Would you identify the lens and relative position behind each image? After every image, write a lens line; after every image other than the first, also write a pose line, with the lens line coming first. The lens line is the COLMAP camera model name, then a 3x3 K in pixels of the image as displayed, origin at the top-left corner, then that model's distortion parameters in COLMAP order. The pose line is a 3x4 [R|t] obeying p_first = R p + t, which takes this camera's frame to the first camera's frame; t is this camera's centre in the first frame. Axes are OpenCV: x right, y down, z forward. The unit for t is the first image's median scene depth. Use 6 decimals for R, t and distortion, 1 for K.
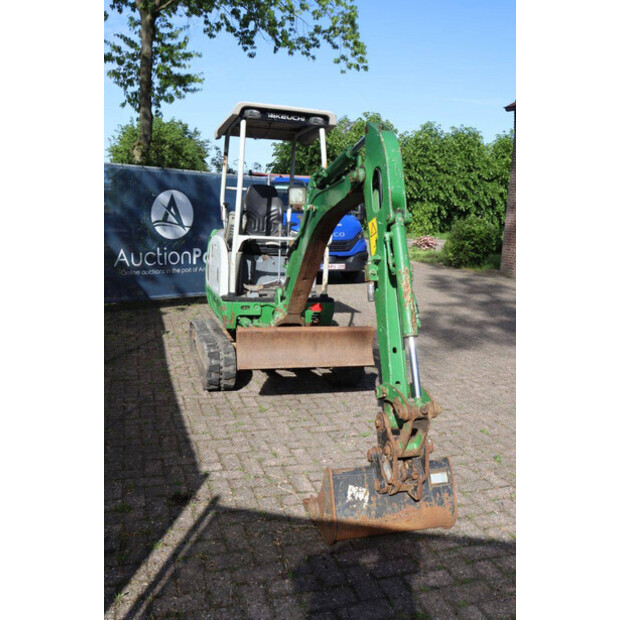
lens RADIAL K [[536.3, 0, 307.0], [0, 536.3, 311.9], [0, 0, 1]] dist [-0.103595, 0.085566]
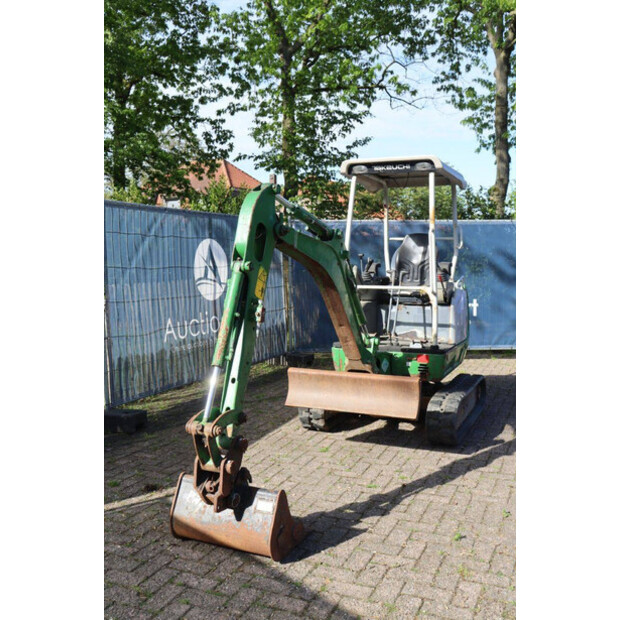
lens RADIAL K [[626.1, 0, 333.8], [0, 626.1, 306.5], [0, 0, 1]] dist [-0.013912, 0.000000]
pose [[0.761792, 0.001666, -0.647820, 0.405471], [-0.077209, 0.993102, -0.088239, 0.006420], [0.643204, 0.117238, 0.756666, 0.033792]]
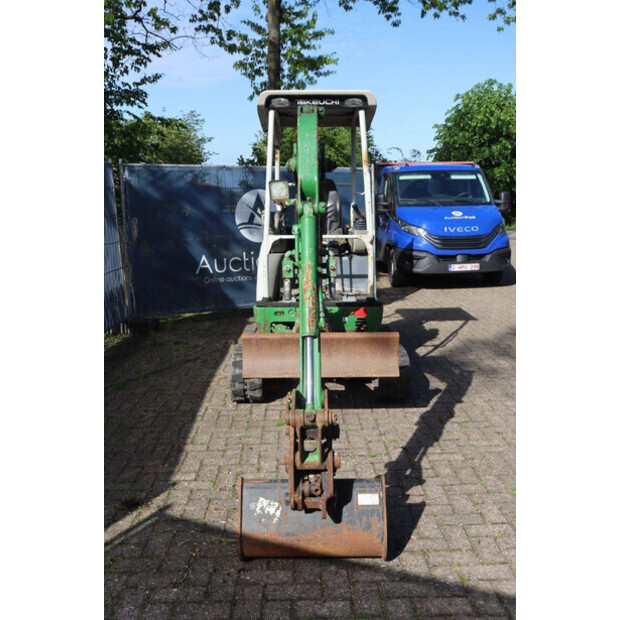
lens RADIAL K [[626.1, 0, 317.6], [0, 626.1, 313.0], [0, 0, 1]] dist [-0.013912, 0.000000]
pose [[0.957123, -0.011723, -0.289444, 0.164853], [0.006076, 0.999773, -0.020398, 0.008713], [0.289618, 0.017765, 0.956977, -0.009172]]
